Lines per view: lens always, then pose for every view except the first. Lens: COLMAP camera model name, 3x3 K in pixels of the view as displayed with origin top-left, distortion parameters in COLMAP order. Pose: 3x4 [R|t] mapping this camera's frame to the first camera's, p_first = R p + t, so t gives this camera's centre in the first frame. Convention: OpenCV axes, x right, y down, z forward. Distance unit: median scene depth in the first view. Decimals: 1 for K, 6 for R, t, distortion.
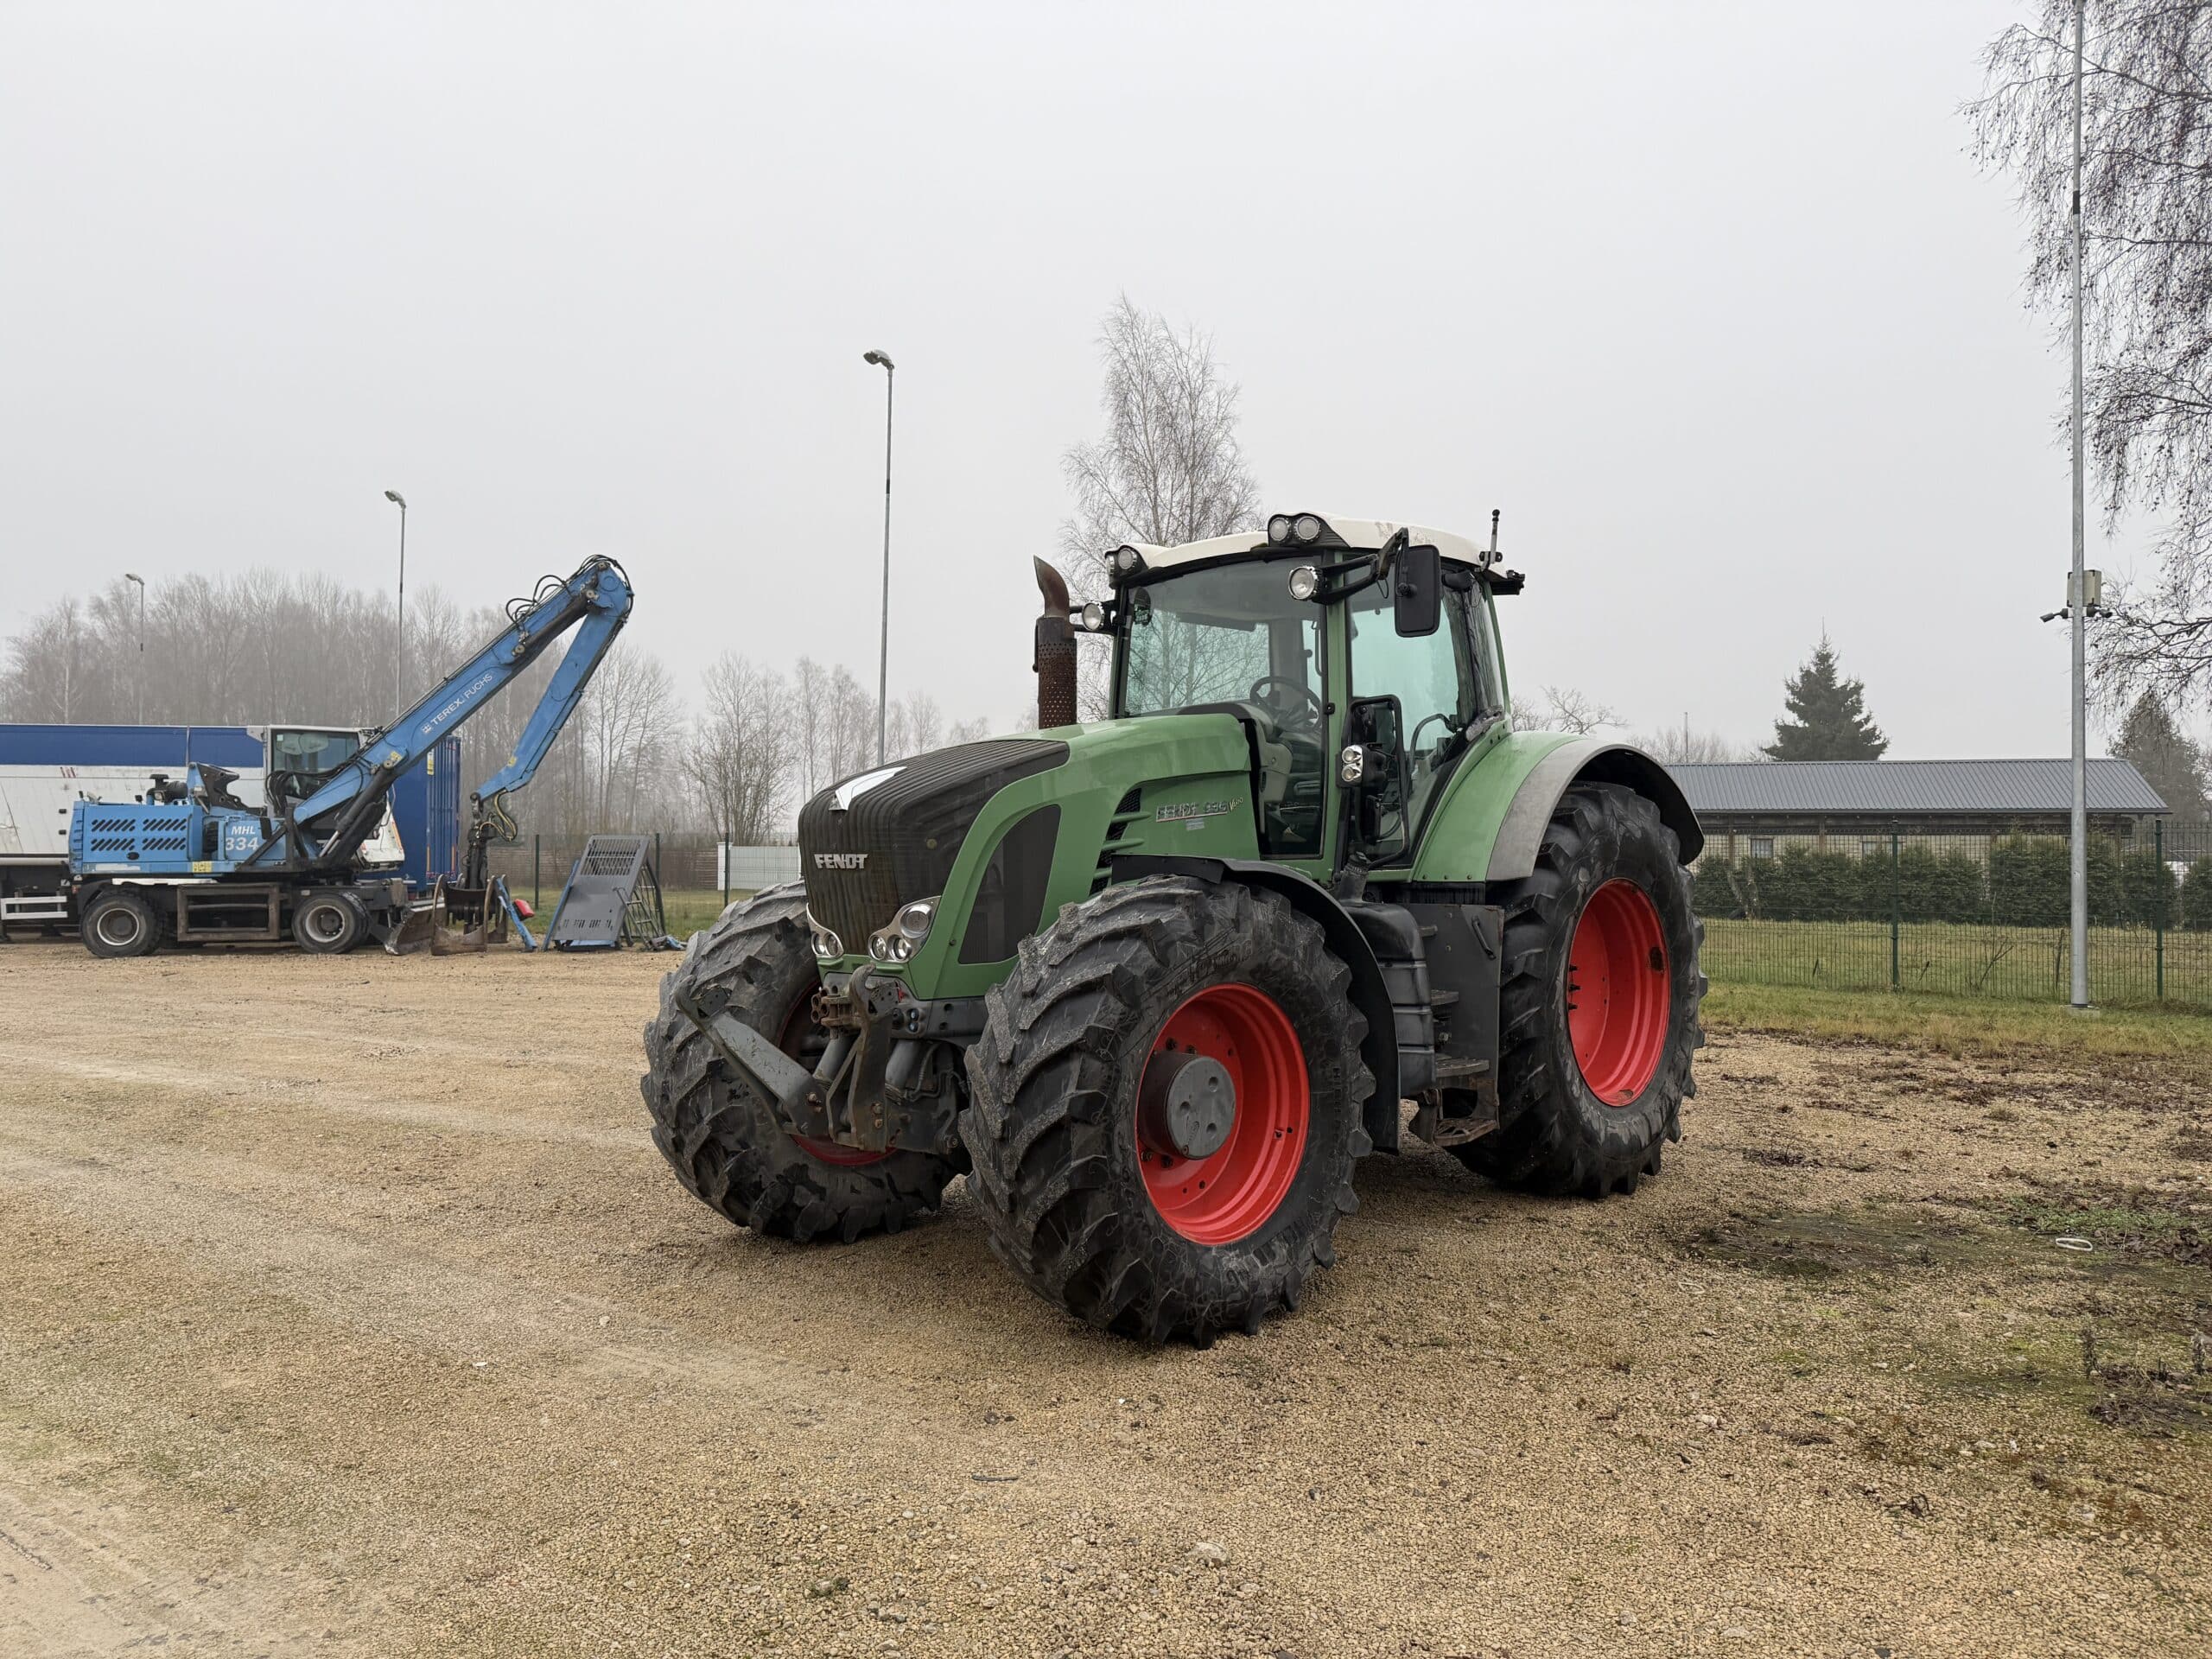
lens RADIAL K [[1547.3, 0, 1105.9], [0, 1547.3, 829.8], [0, 0, 1]] dist [0.058815, -0.056140]
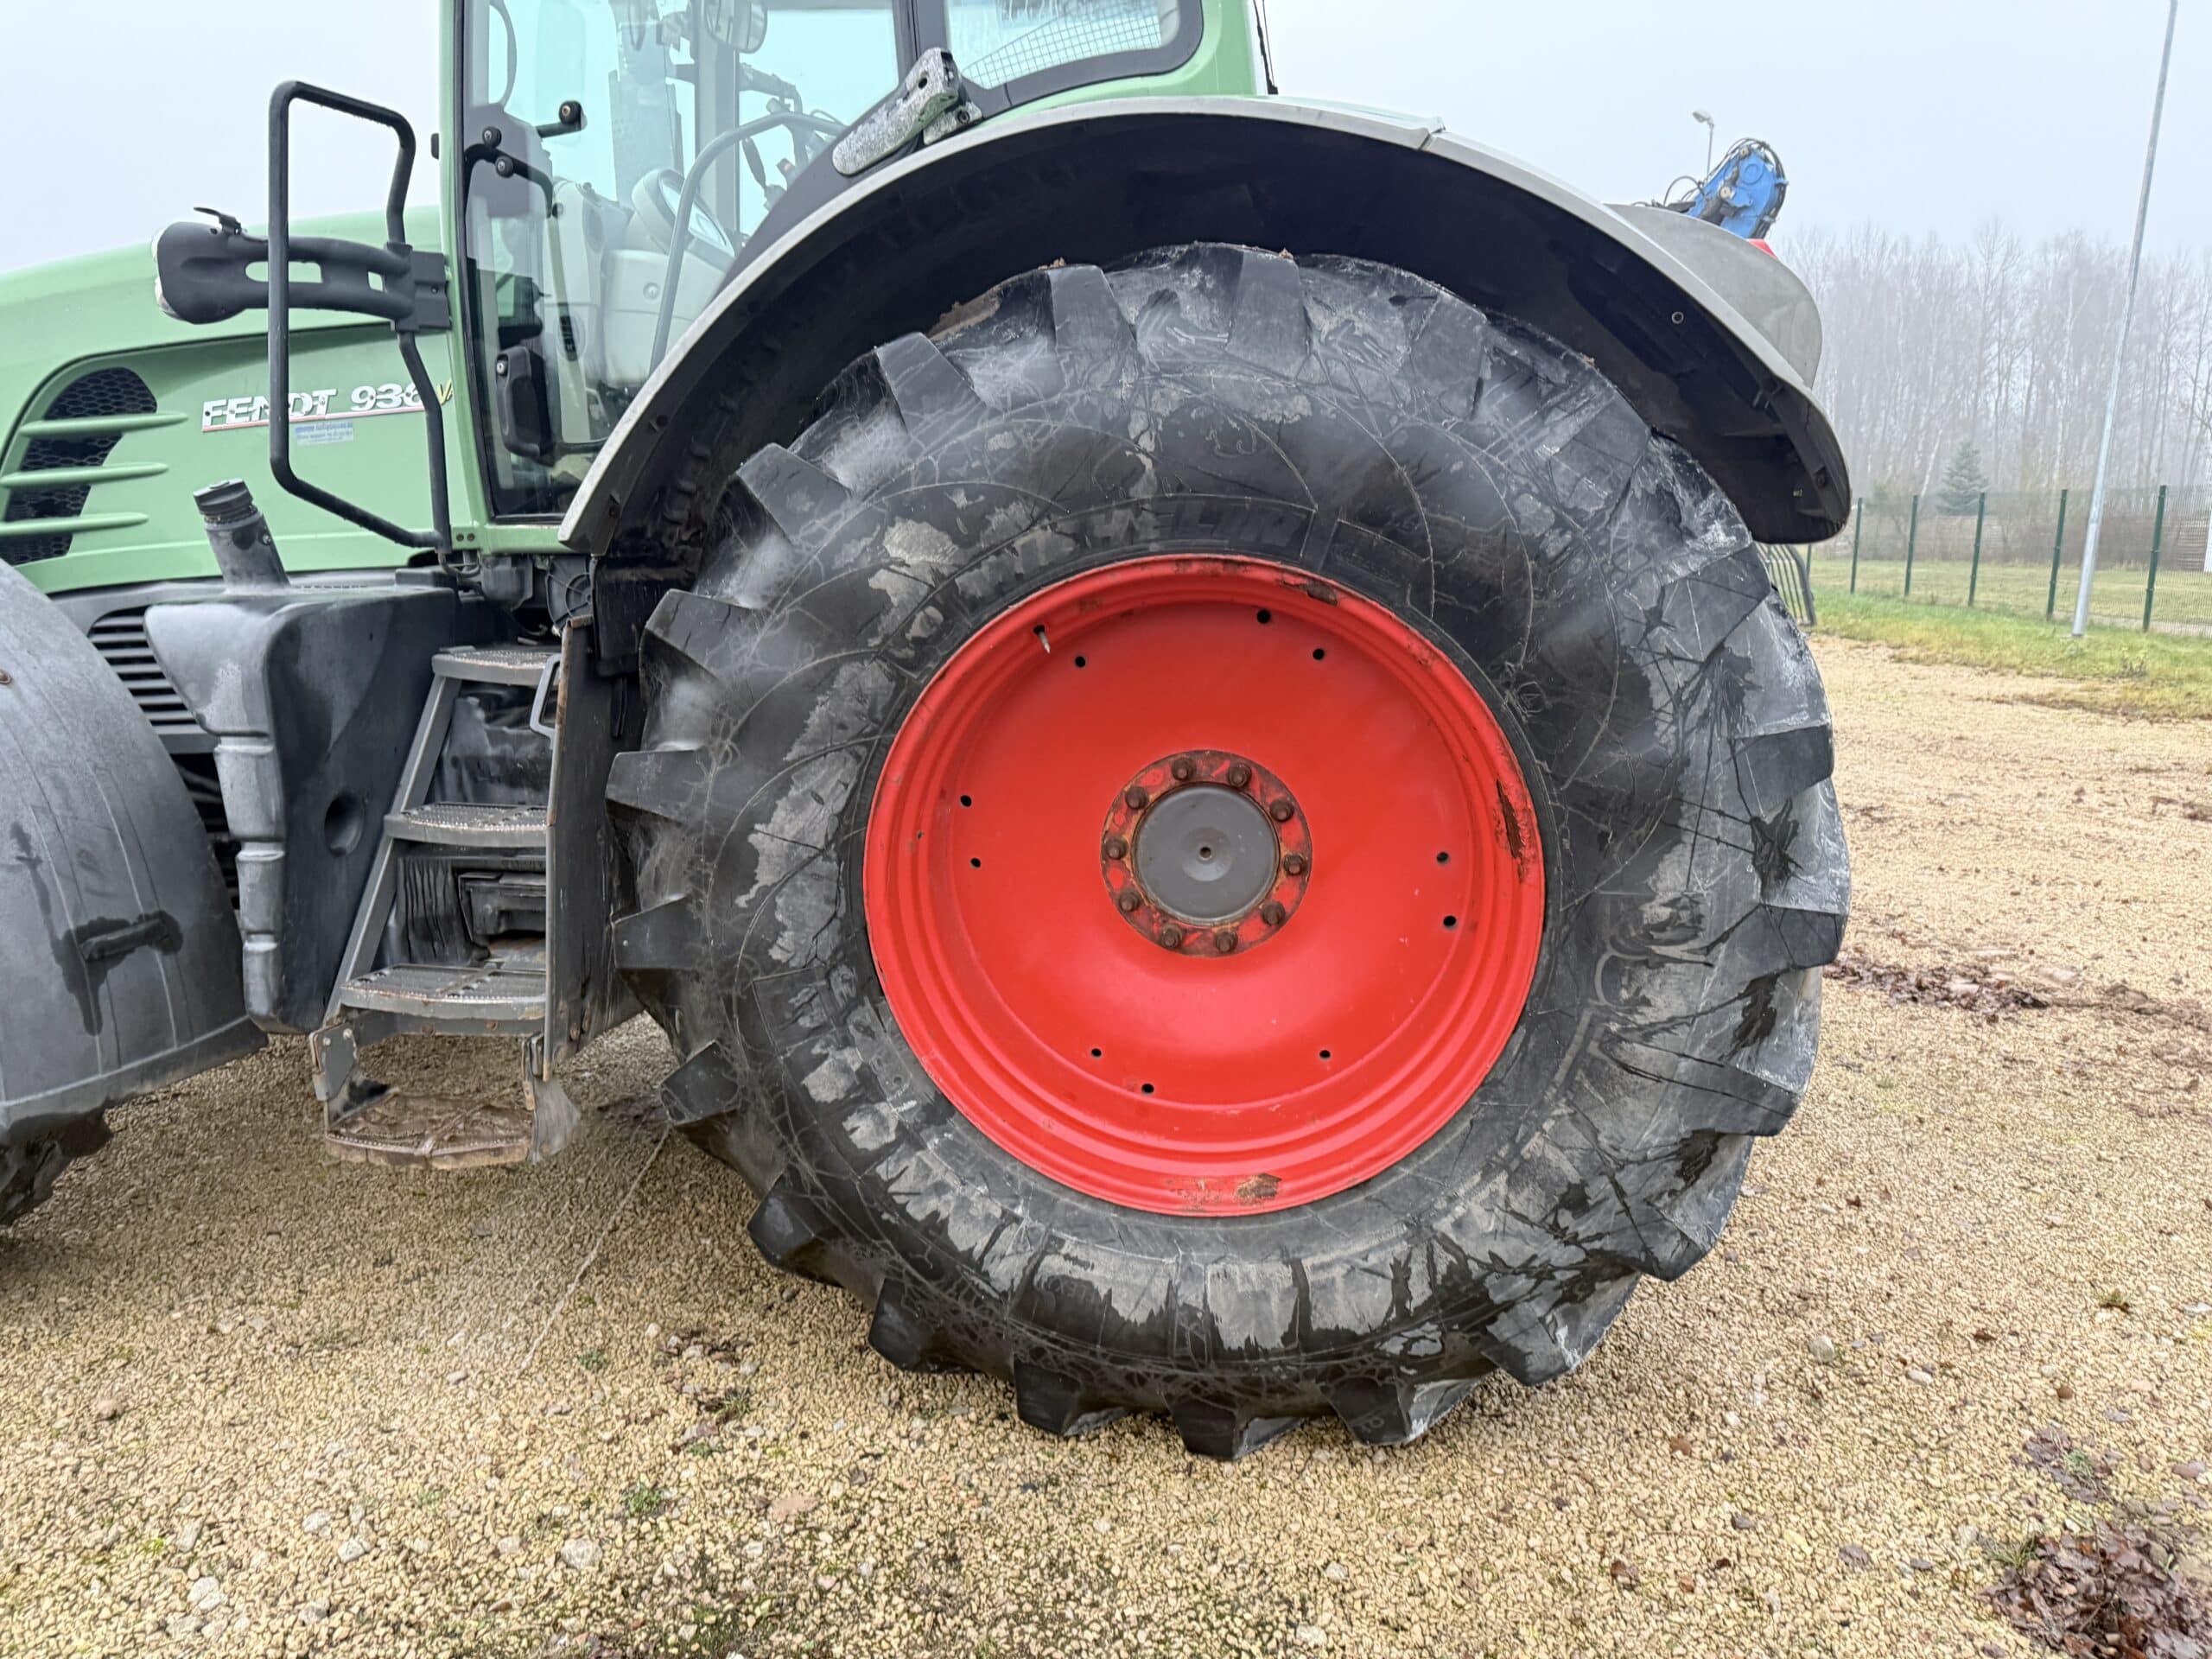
lens RADIAL K [[1547.3, 0, 1099.3], [0, 1547.3, 826.6], [0, 0, 1]] dist [0.058815, -0.056140]
pose [[0.592399, 0.151501, -0.791271, 0.795228], [0.011776, 0.980426, 0.196533, 0.031304], [0.805558, -0.125744, 0.579020, 1.088491]]
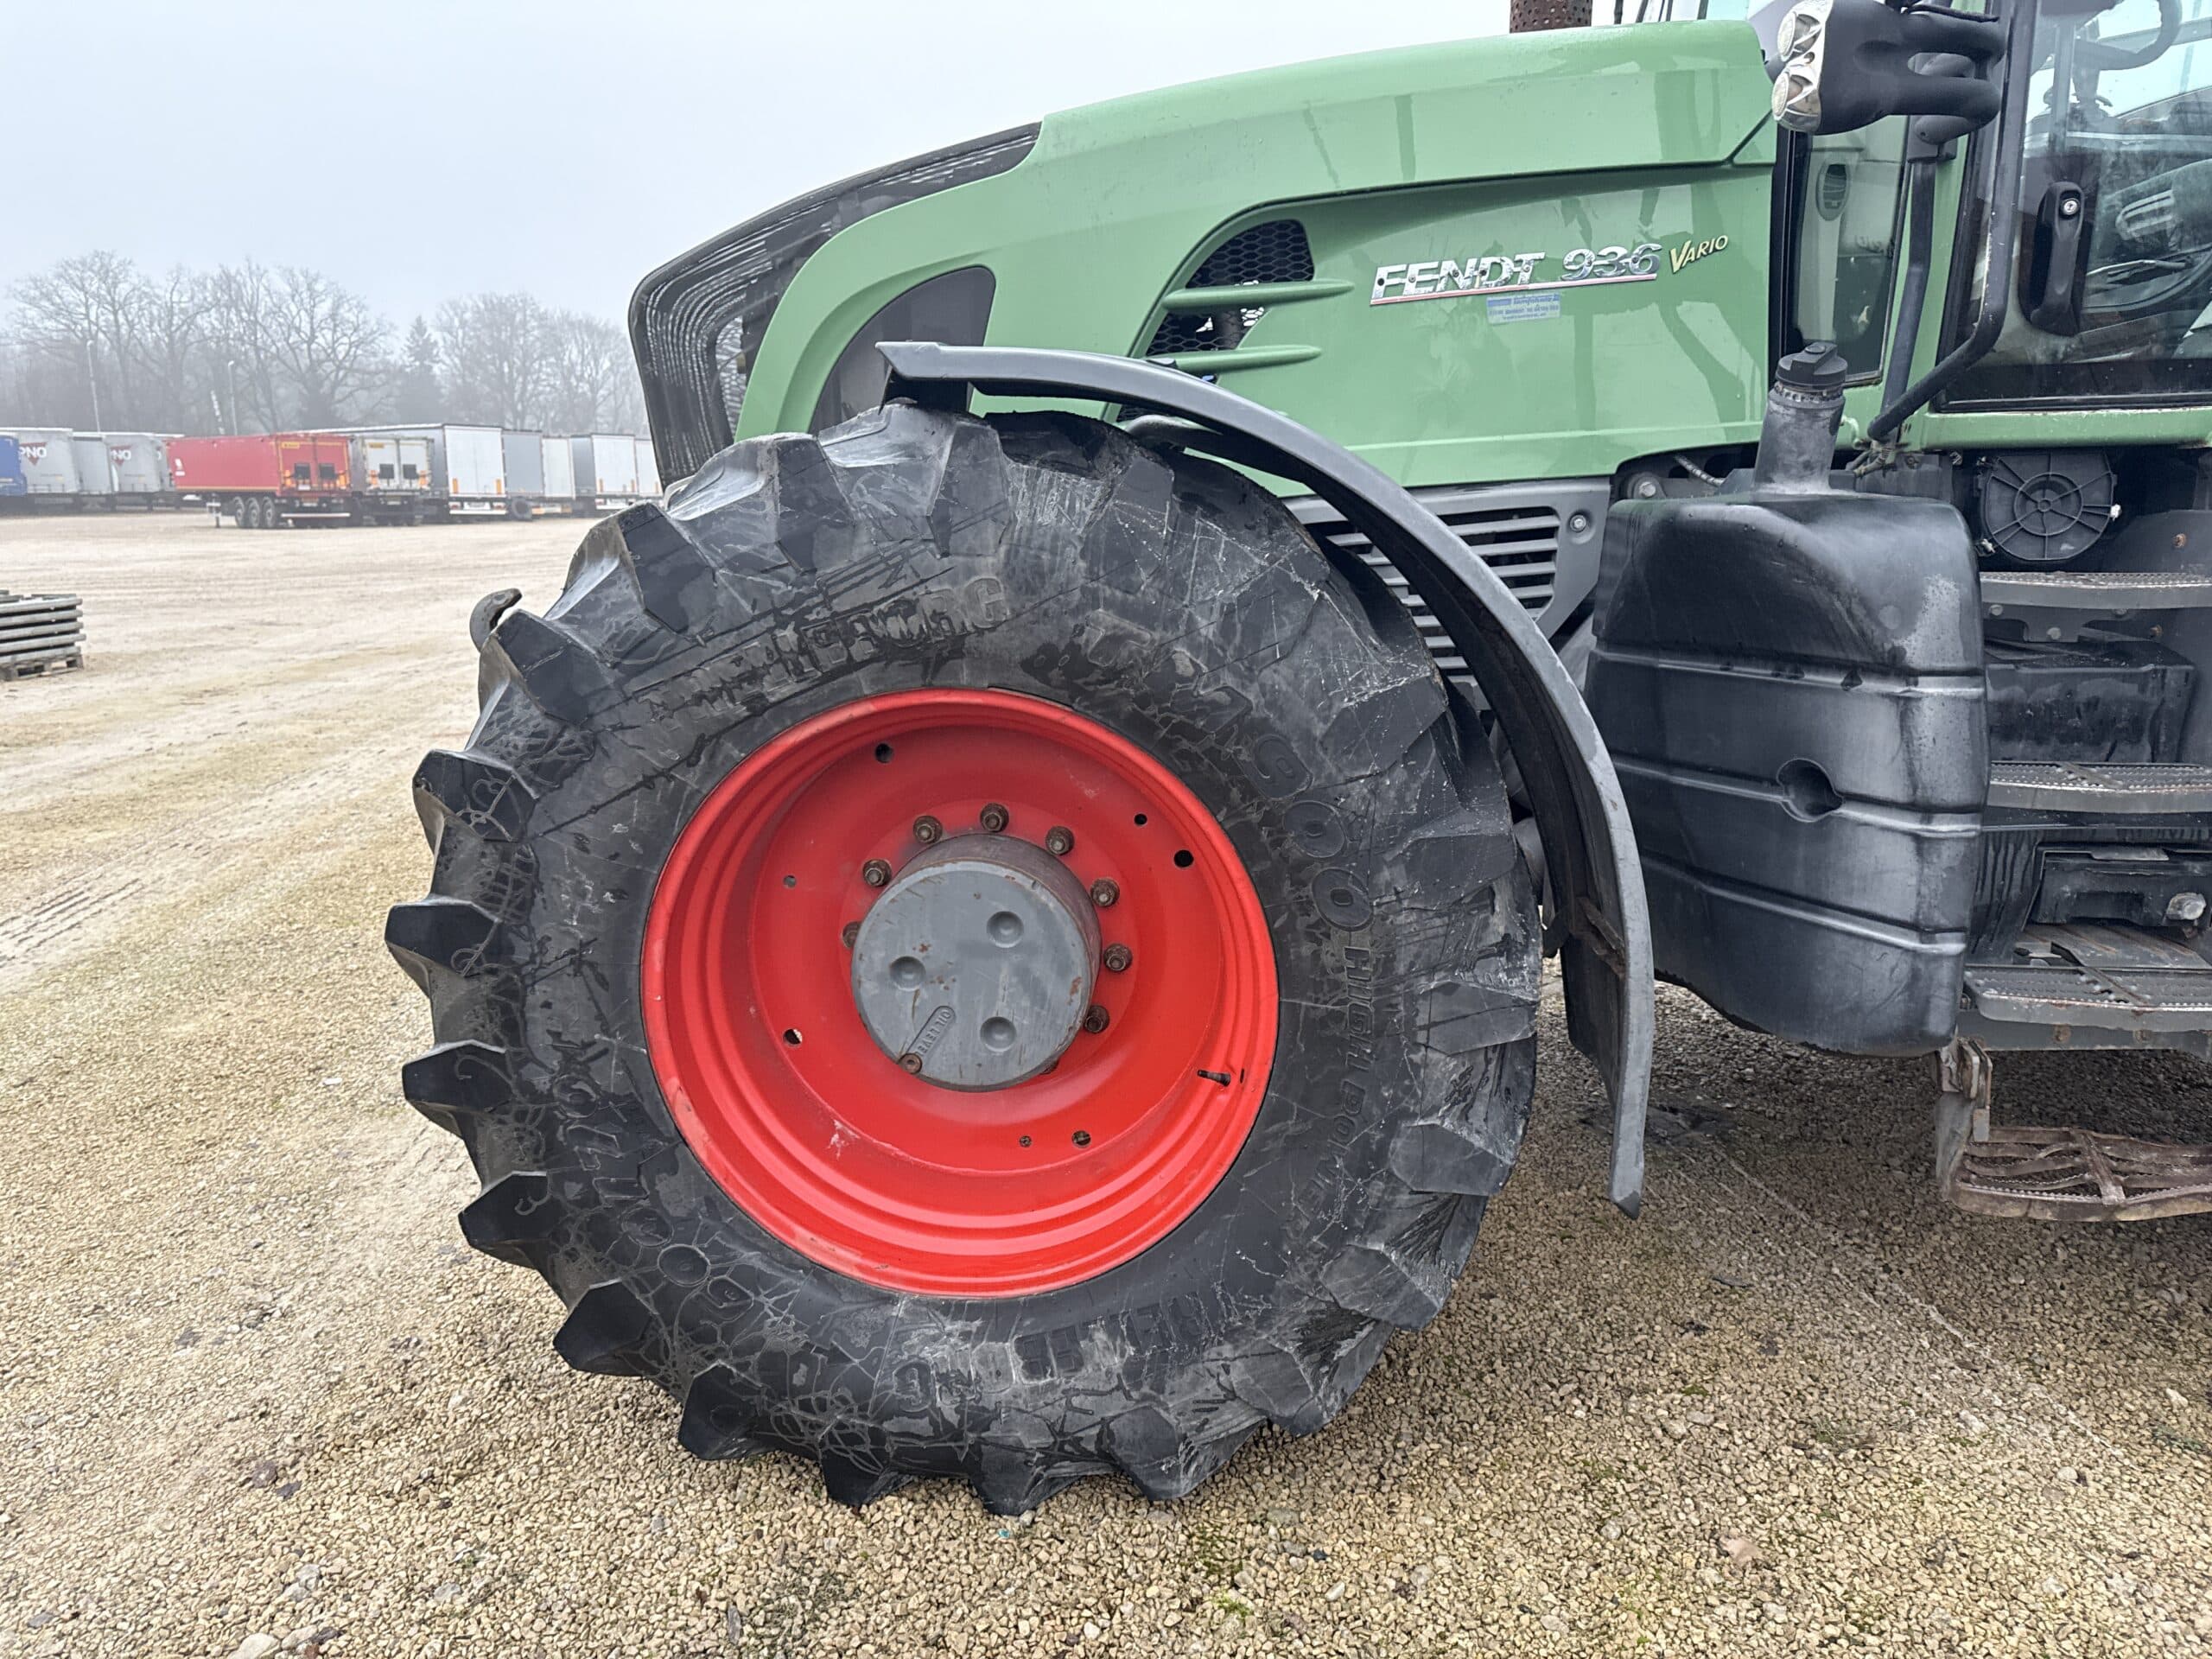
lens RADIAL K [[1547.3, 0, 1117.0], [0, 1547.3, 847.2], [0, 0, 1]] dist [0.058815, -0.056140]
pose [[0.673740, 0.166268, -0.720021, 0.382917], [0.011727, 0.971830, 0.235389, 0.046312], [0.738876, -0.167034, 0.652811, 0.757151]]
